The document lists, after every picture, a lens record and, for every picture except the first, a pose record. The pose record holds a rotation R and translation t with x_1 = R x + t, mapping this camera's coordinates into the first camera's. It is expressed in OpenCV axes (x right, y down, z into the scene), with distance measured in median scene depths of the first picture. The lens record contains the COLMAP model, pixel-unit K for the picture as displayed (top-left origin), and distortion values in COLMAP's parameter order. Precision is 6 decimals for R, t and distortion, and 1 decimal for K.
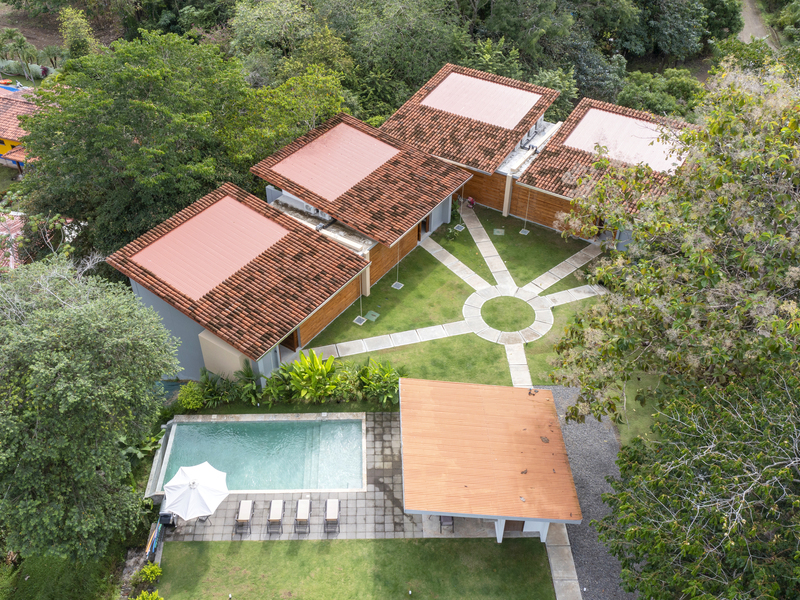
lens RADIAL K [[738.9, 0, 372.2], [0, 738.9, 299.8], [0, 0, 1]] dist [-0.007704, -0.008133]
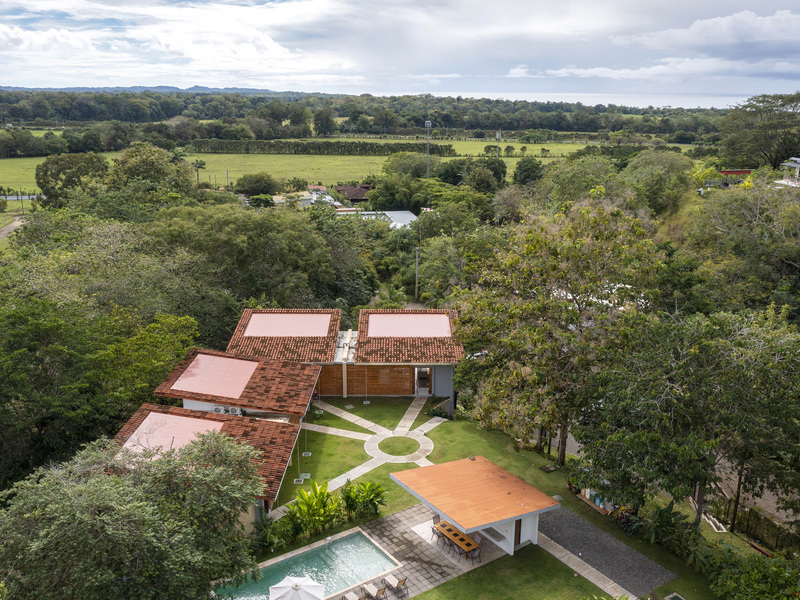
lens RADIAL K [[730.8, 0, 400.0], [0, 730.8, 300.0], [0, 0, 1]] dist [-0.004345, -0.010519]
pose [[0.824485, -0.138027, 0.548792, -0.460734], [0.355962, 0.880398, -0.313354, 0.187174], [-0.439904, 0.453705, 0.775007, -0.097516]]
